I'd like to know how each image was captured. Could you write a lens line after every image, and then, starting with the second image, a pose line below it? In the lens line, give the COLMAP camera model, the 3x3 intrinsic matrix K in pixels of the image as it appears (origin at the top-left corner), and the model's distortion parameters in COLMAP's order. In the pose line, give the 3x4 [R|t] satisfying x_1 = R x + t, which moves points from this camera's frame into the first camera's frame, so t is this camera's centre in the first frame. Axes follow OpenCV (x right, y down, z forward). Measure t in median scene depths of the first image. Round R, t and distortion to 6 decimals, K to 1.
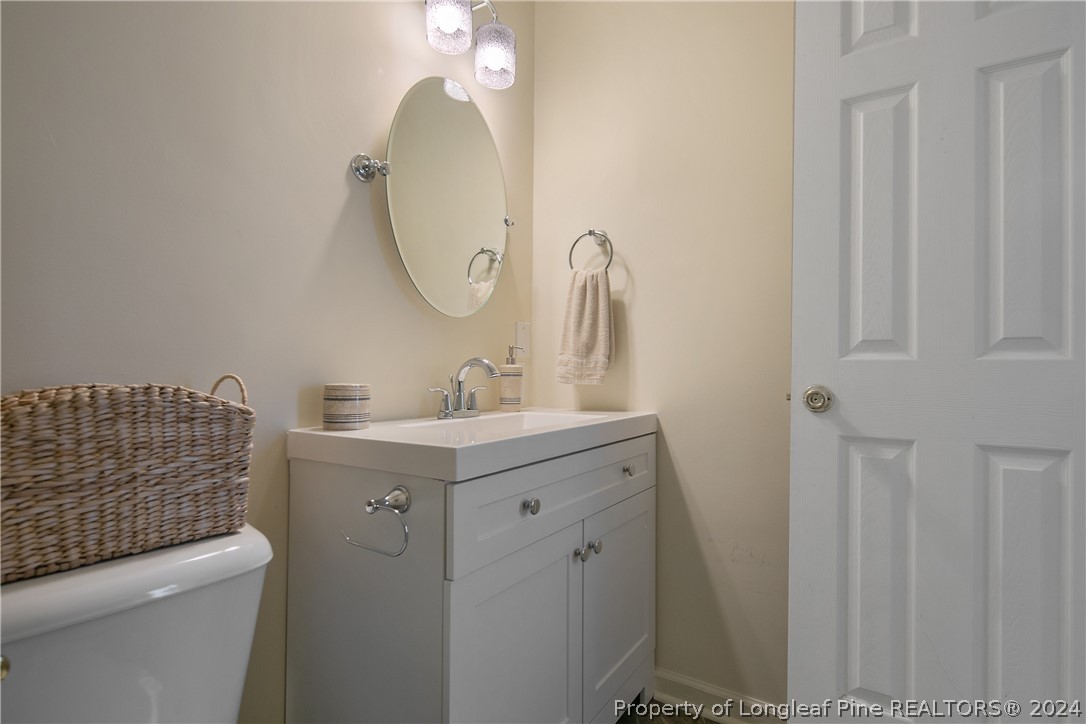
lens RADIAL K [[523.9, 0, 542.6], [0, 523.9, 369.9], [0, 0, 1]] dist [0.002350, -0.003803]
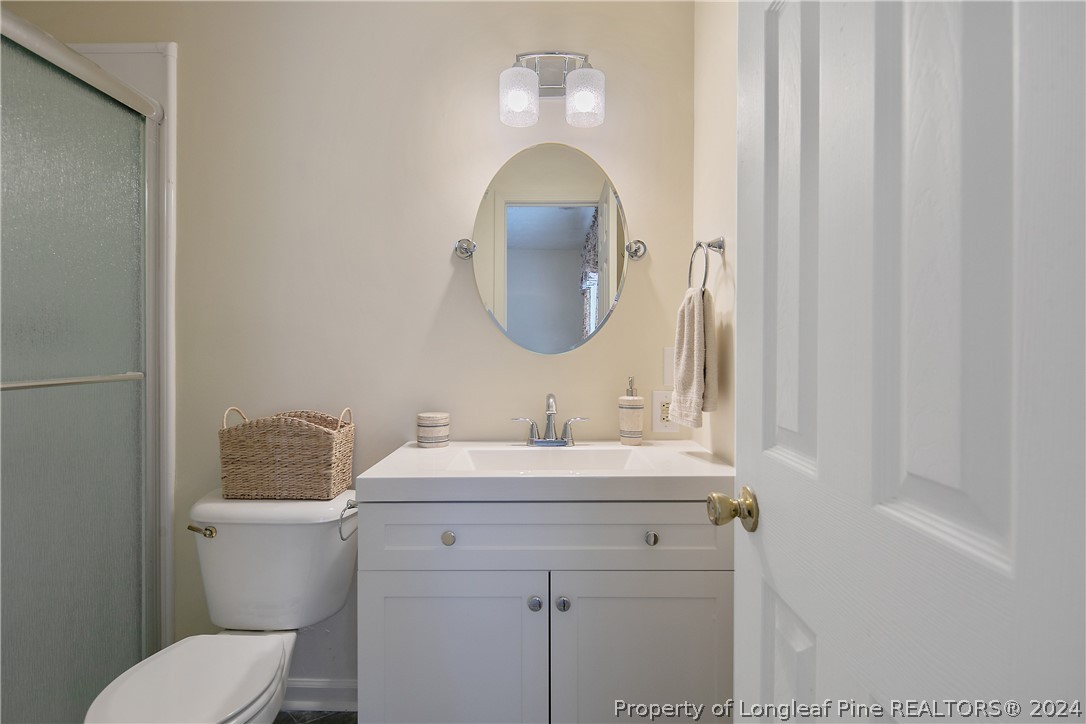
lens RADIAL K [[523.9, 0, 544.1], [0, 523.9, 352.8], [0, 0, 1]] dist [0.002350, -0.003803]
pose [[0.544833, 0.001848, -0.838542, 1.360468], [0.010485, 0.999904, 0.009016, -0.206363], [0.838479, -0.013704, 0.544762, 0.686219]]
